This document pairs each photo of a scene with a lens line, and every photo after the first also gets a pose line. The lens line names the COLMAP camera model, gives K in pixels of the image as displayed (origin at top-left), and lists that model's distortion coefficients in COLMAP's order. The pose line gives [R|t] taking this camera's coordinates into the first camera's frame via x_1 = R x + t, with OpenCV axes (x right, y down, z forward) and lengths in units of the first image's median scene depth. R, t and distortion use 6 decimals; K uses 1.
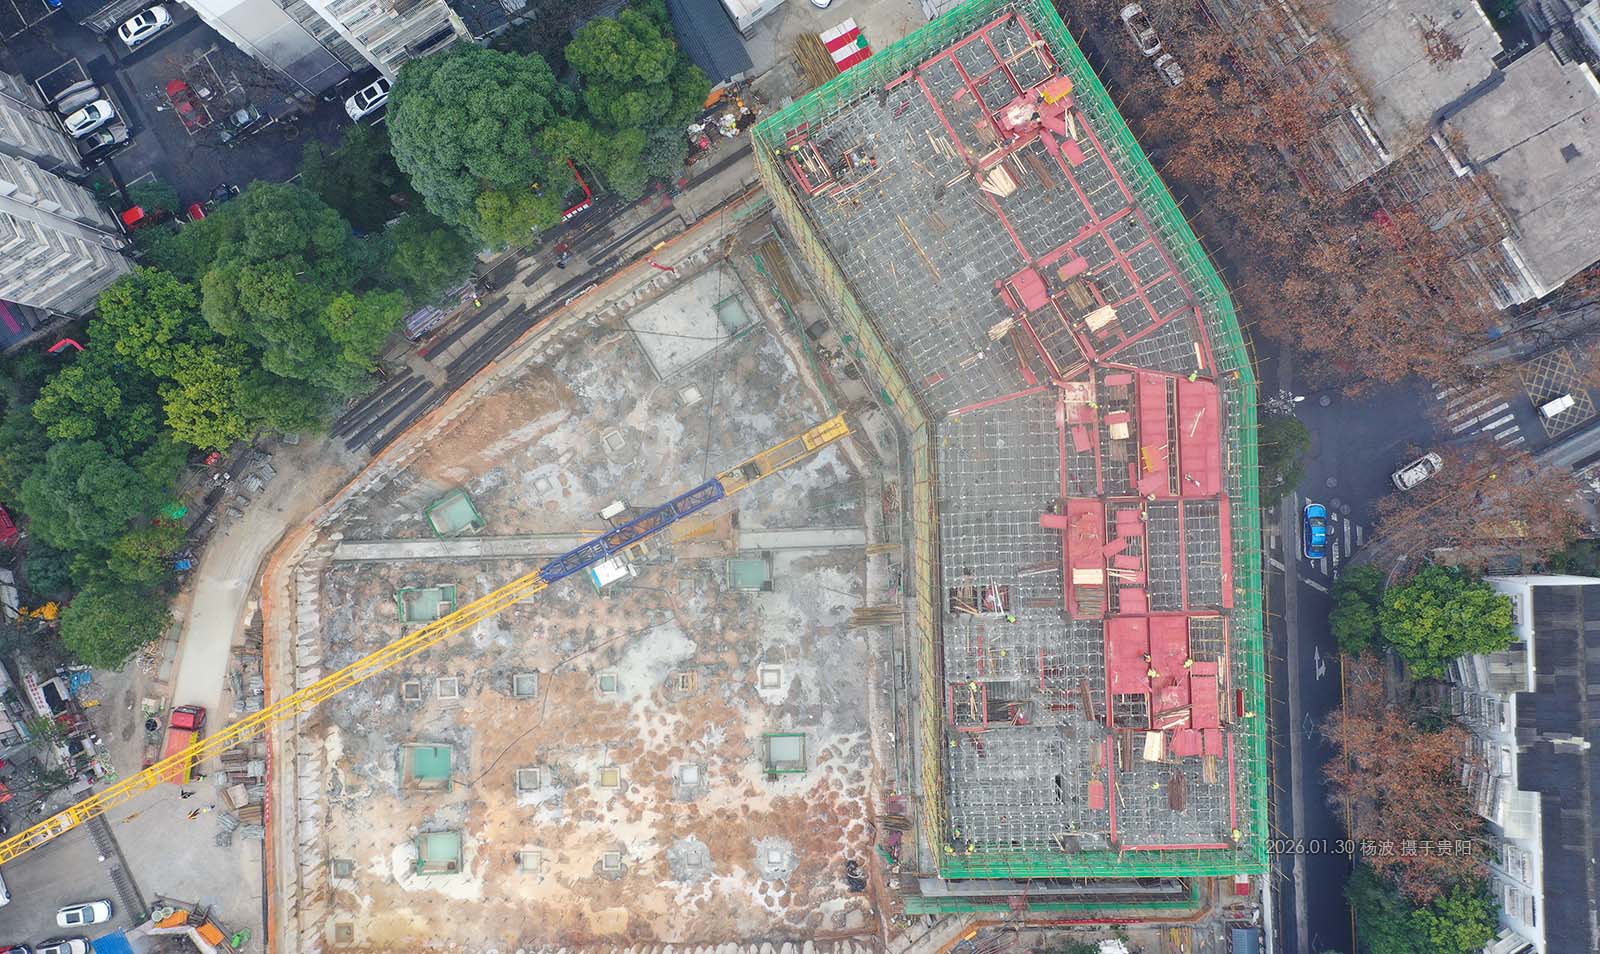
lens RADIAL K [[1253.7, 0, 776.5], [0, 1253.7, 534.8], [0, 0, 1]] dist [-0.000453, 0.012805]
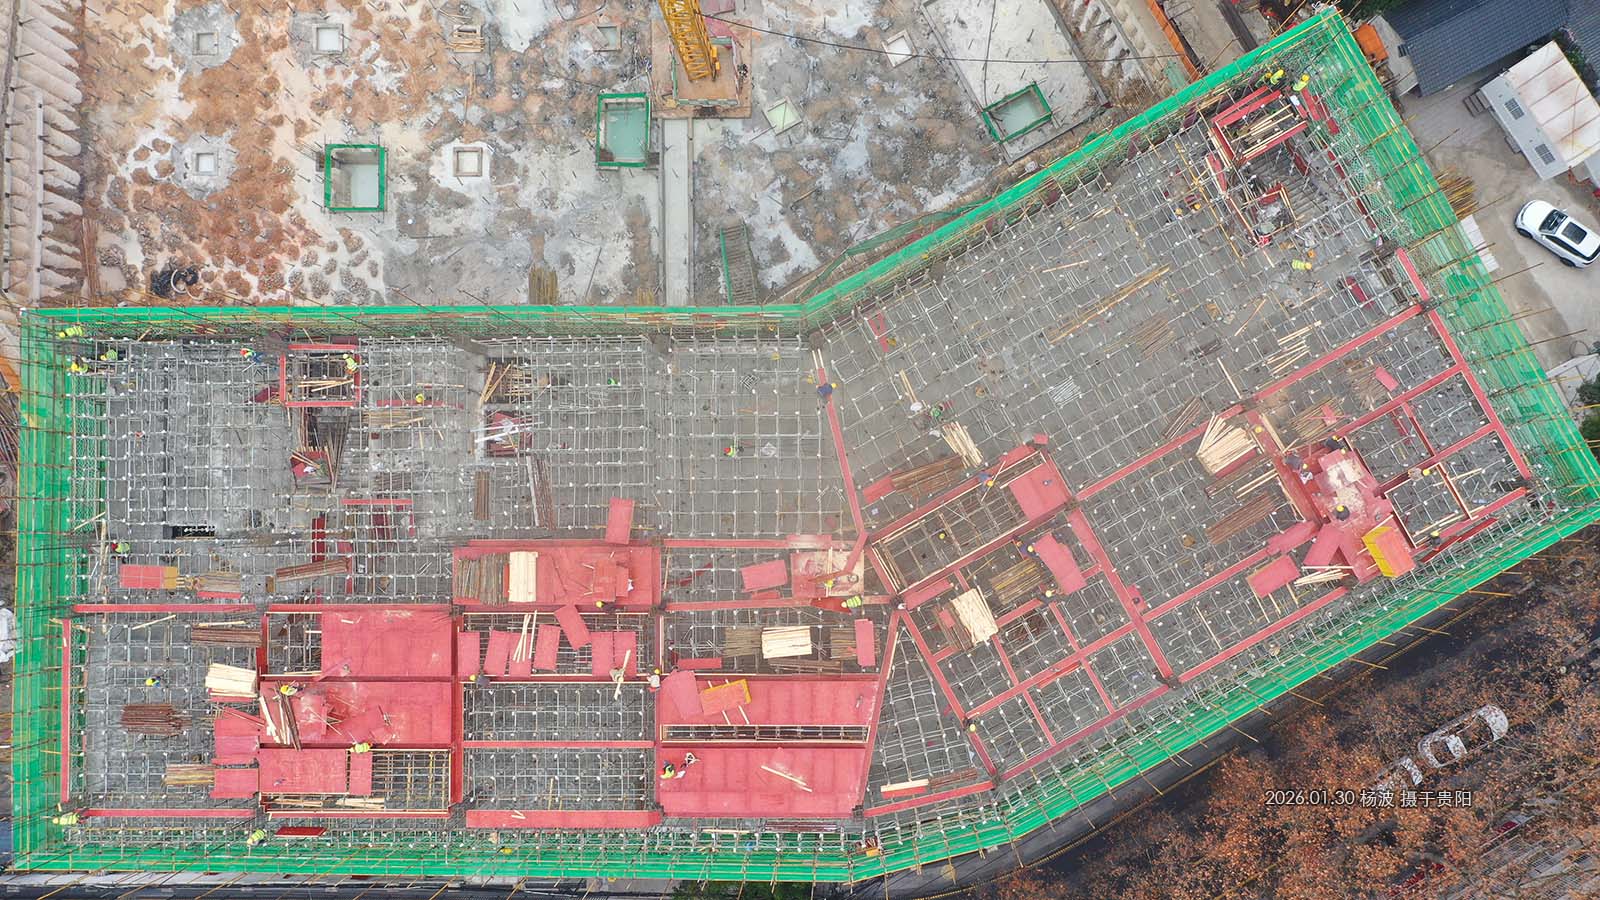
lens RADIAL K [[1256.4, 0, 778.2], [0, 1256.4, 479.7], [0, 0, 1]] dist [0.003072, 0.008689]
pose [[-0.027002, 0.999607, 0.007593, 0.167910], [-0.998408, -0.027344, 0.049338, -0.094837], [0.049526, -0.006248, 0.998753, 0.368307]]
